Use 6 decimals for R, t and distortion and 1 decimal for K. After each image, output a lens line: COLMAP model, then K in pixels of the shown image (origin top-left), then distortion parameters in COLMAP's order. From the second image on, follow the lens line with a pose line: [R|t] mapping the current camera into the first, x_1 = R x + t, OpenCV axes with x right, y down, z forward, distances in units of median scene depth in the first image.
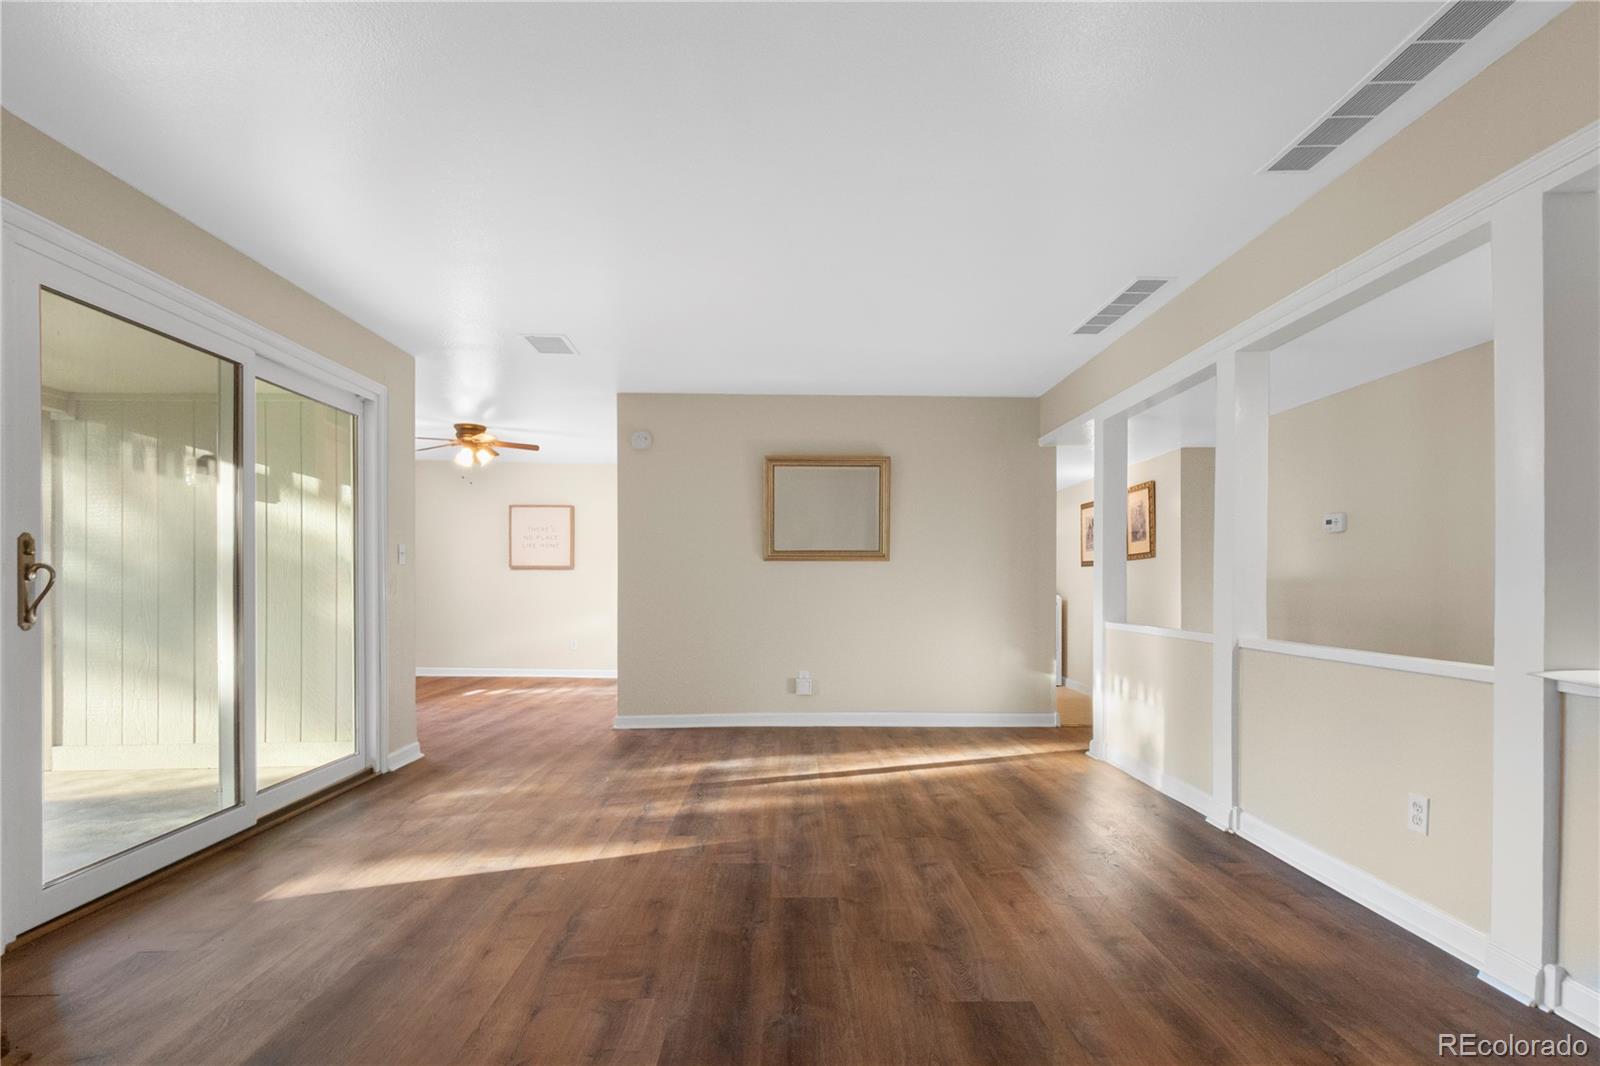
lens RADIAL K [[762.4, 0, 798.2], [0, 762.4, 580.7], [0, 0, 1]] dist [0.005744, 0.000688]
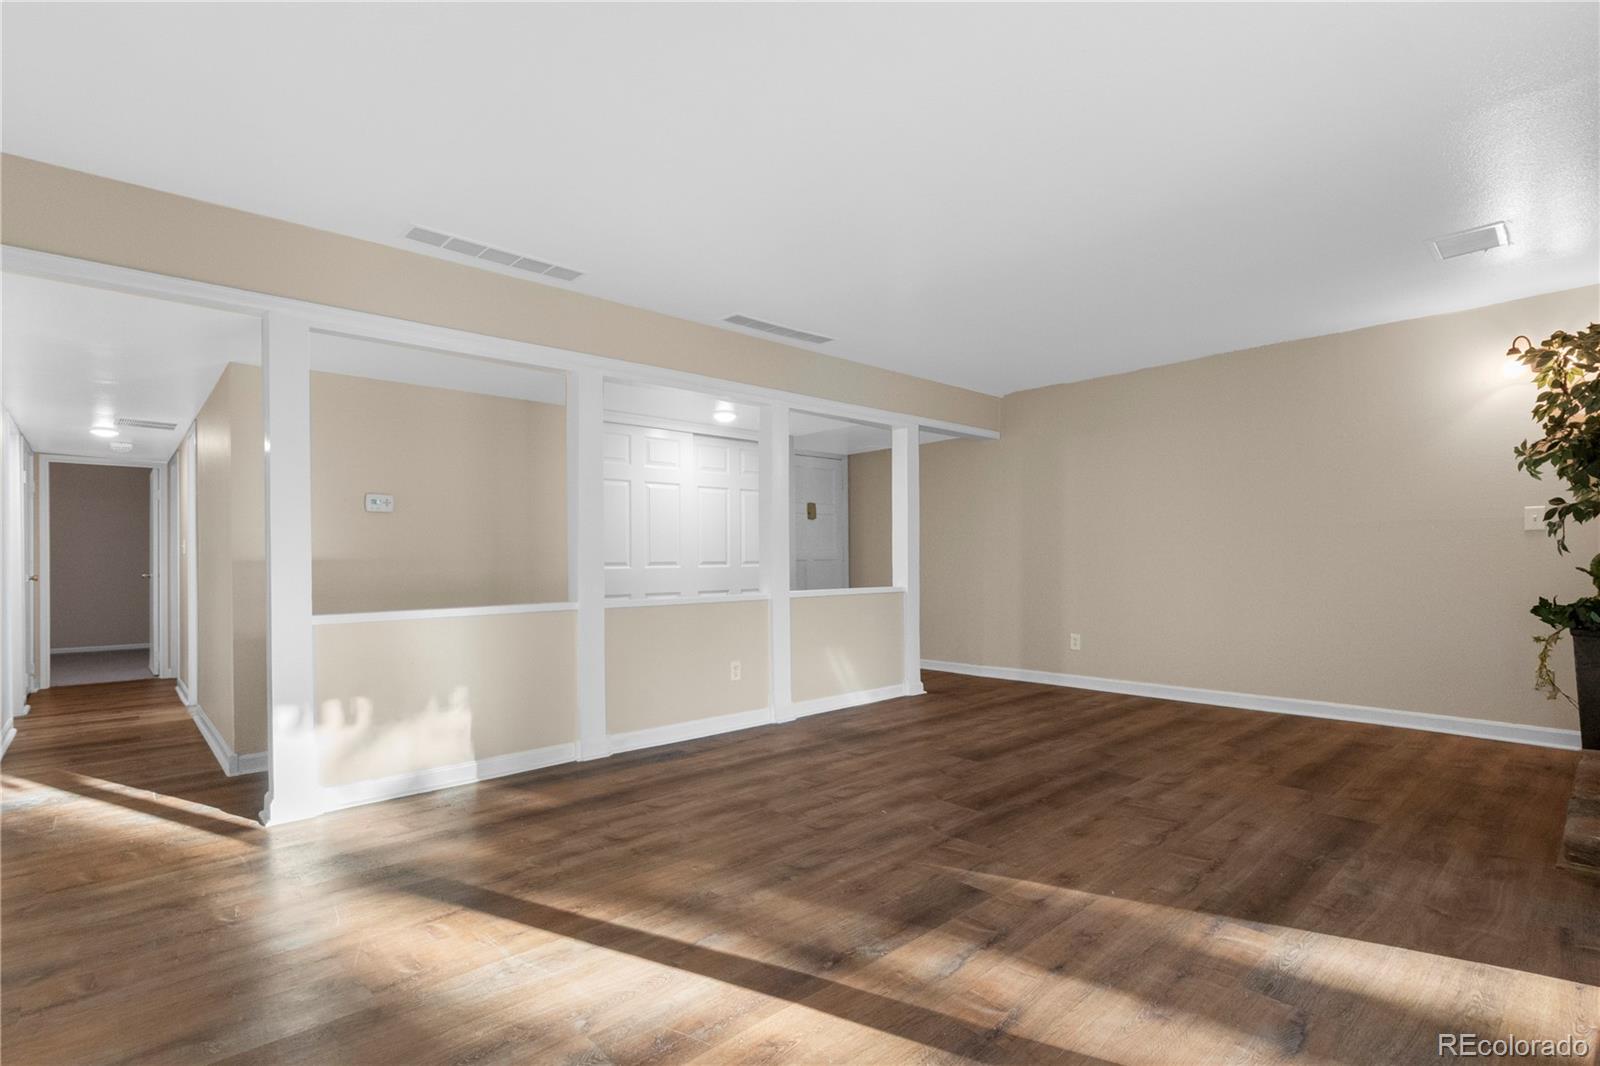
lens RADIAL K [[763.9, 0, 799.5], [0, 763.9, 561.9], [0, 0, 1]] dist [-0.002863, 0.000360]
pose [[-0.660954, 0.004150, 0.750415, -0.734665], [0.008512, 0.999962, 0.001968, 0.011624], [-0.750378, 0.007689, -0.660964, 1.979185]]
